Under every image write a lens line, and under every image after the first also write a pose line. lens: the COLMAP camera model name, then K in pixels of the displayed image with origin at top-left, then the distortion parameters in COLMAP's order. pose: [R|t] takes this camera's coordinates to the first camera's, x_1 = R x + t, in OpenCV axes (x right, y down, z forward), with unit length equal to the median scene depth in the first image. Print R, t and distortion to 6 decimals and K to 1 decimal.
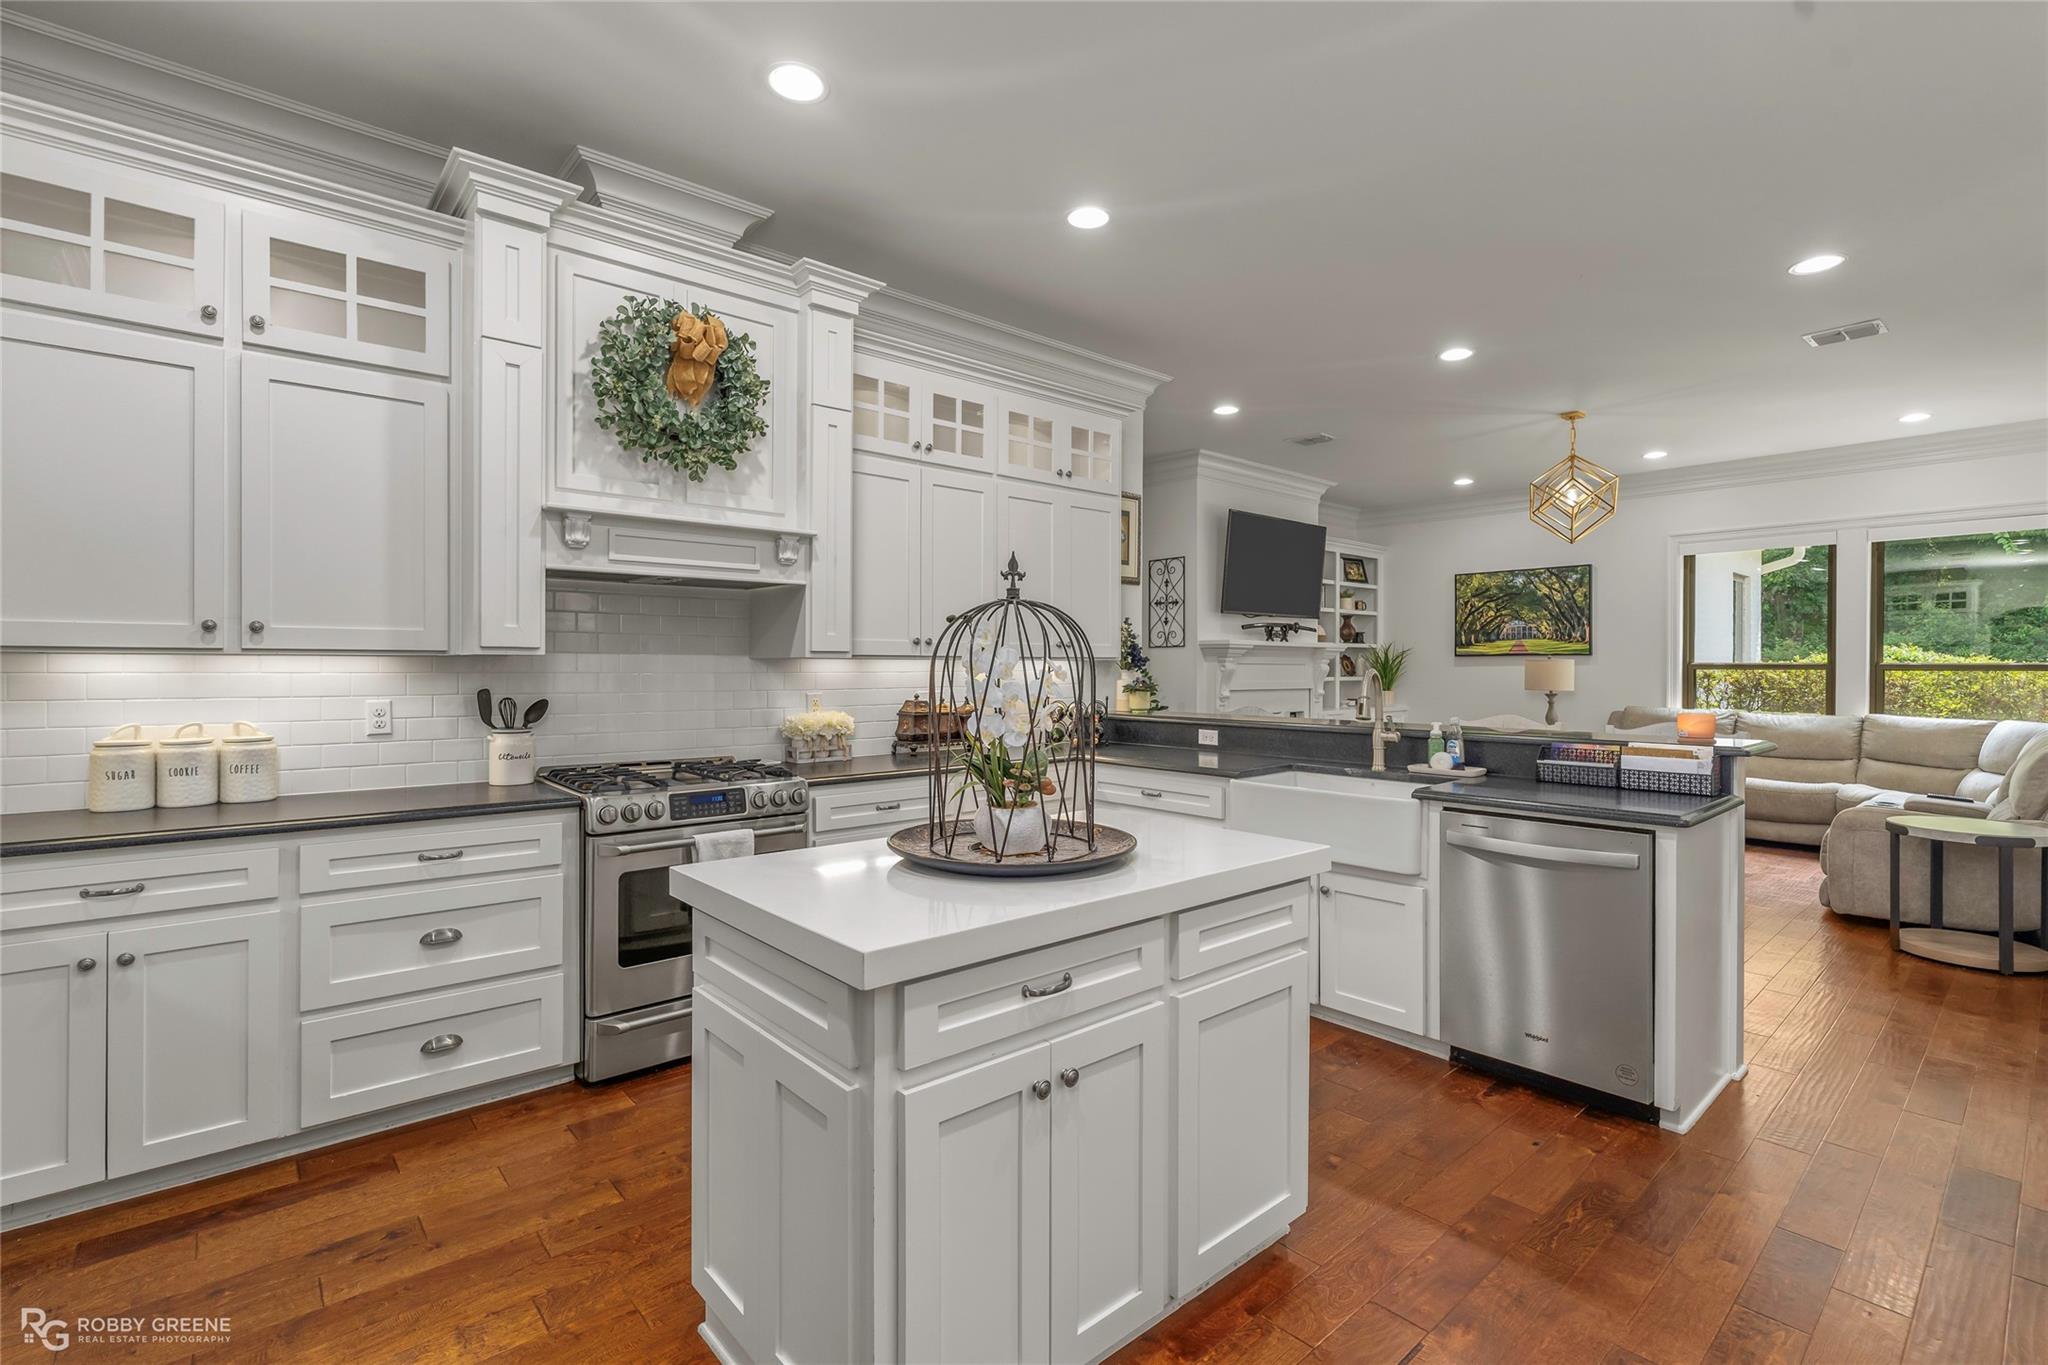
lens RADIAL K [[925.8, 0, 1027.4], [0, 925.8, 672.5], [0, 0, 1]] dist [-0.004988, 0.000324]
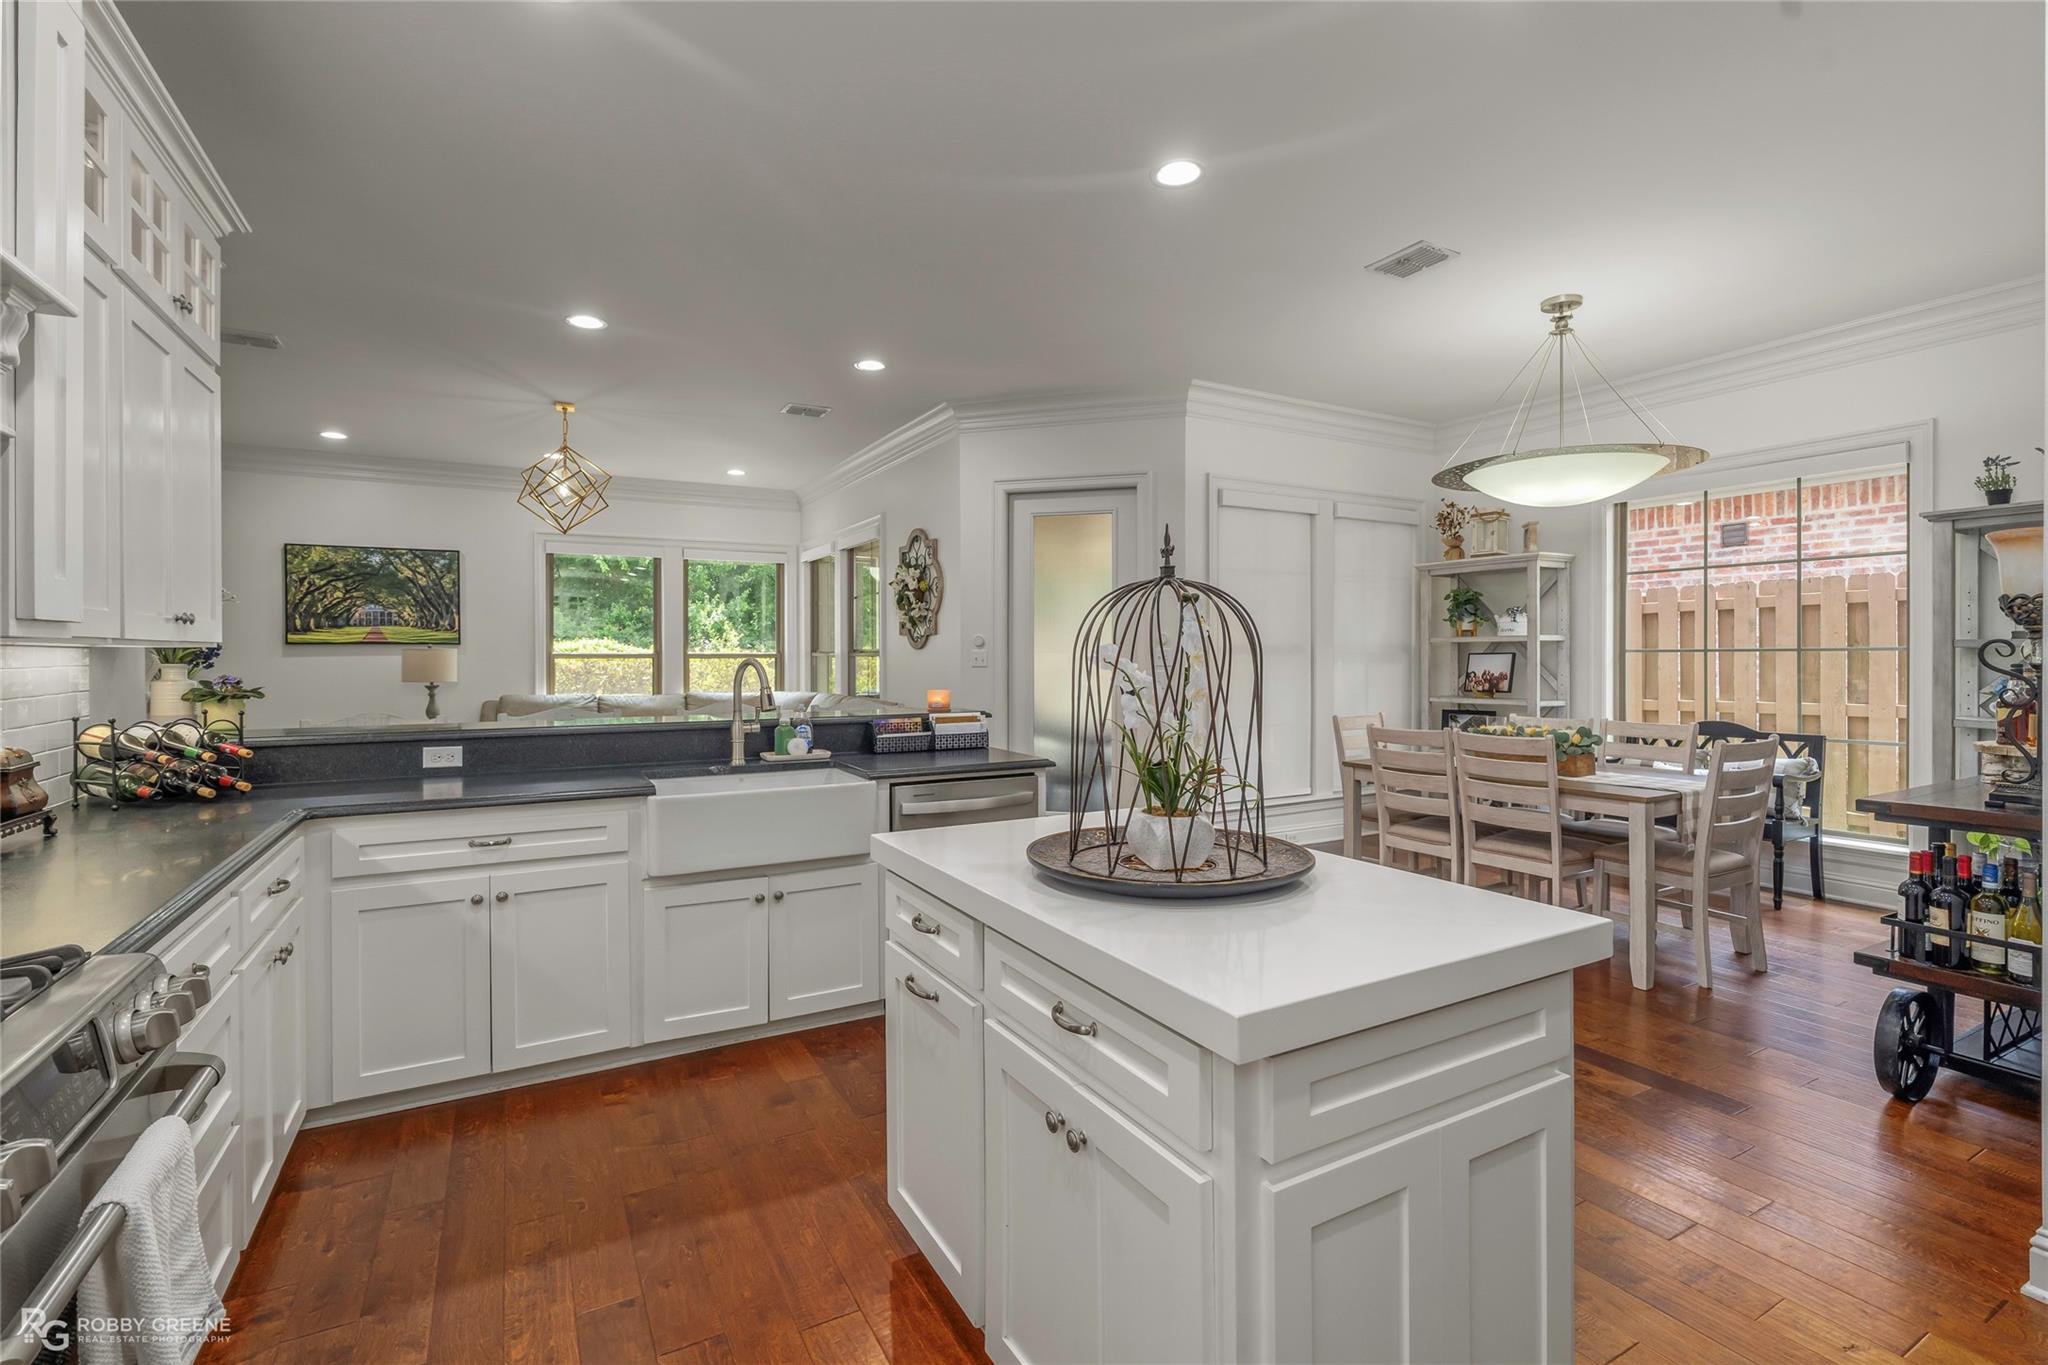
lens RADIAL K [[925.8, 0, 1020.2], [0, 925.8, 658.9], [0, 0, 1]] dist [-0.004988, 0.000324]
pose [[0.213612, -0.006308, 0.976898, -0.215275], [0.010240, 0.999939, 0.004218, -0.001897], [-0.976865, 0.009102, 0.213664, 0.225000]]
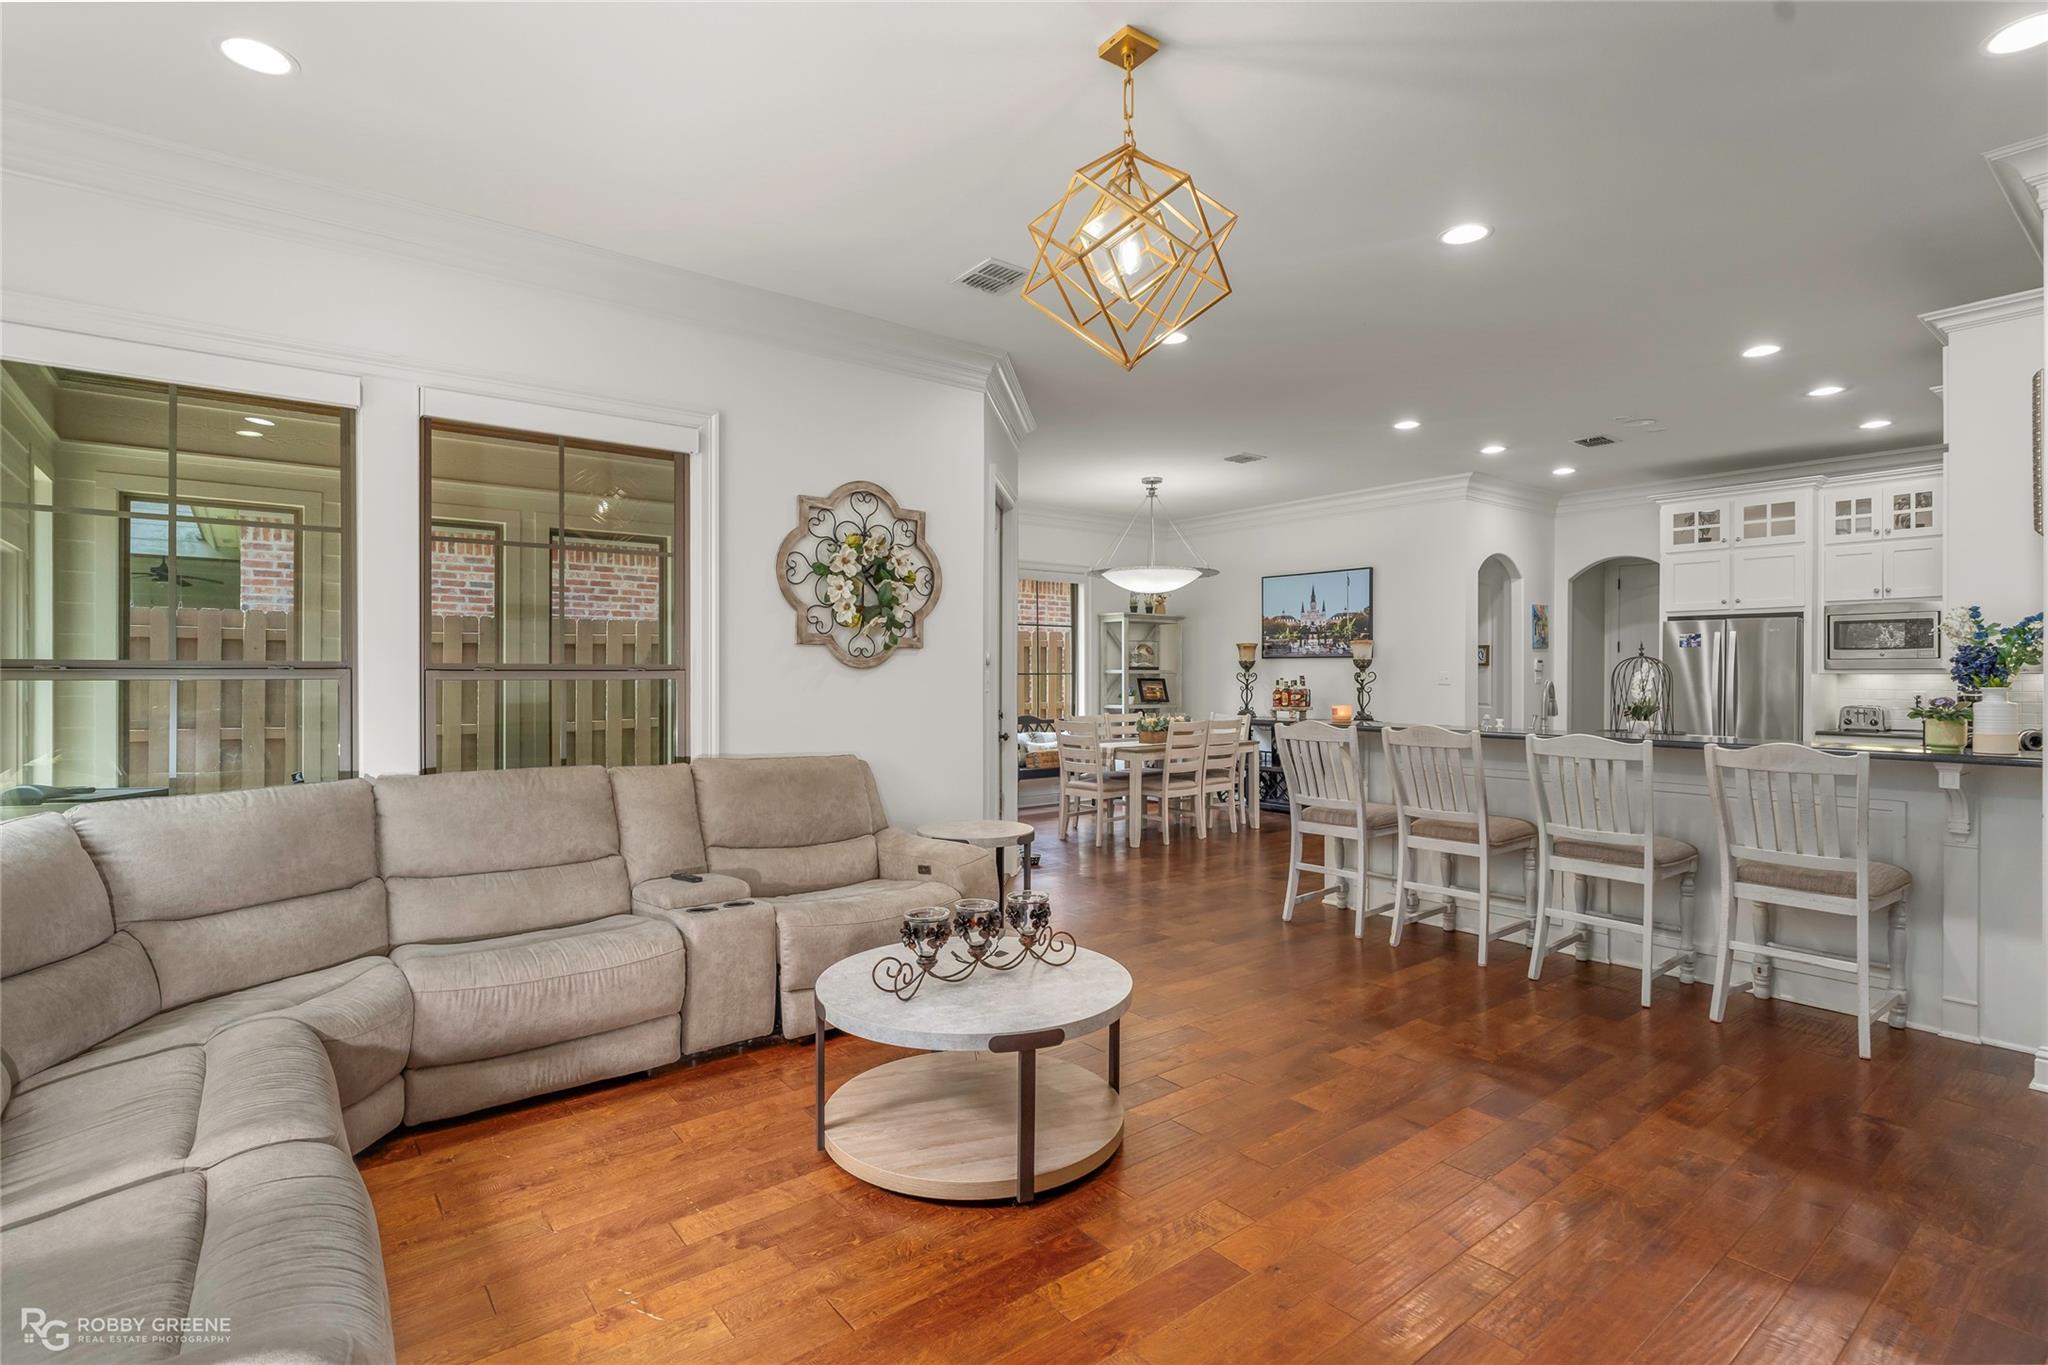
lens RADIAL K [[954.6, 0, 1027.3], [0, 954.6, 675.1], [0, 0, 1]] dist [-0.023531, -0.000070]
pose [[-0.999635, 0.001718, 0.026956, 0.466112], [0.001993, 0.999946, 0.010190, -0.010374], [-0.026937, 0.010240, -0.999585, 1.021849]]
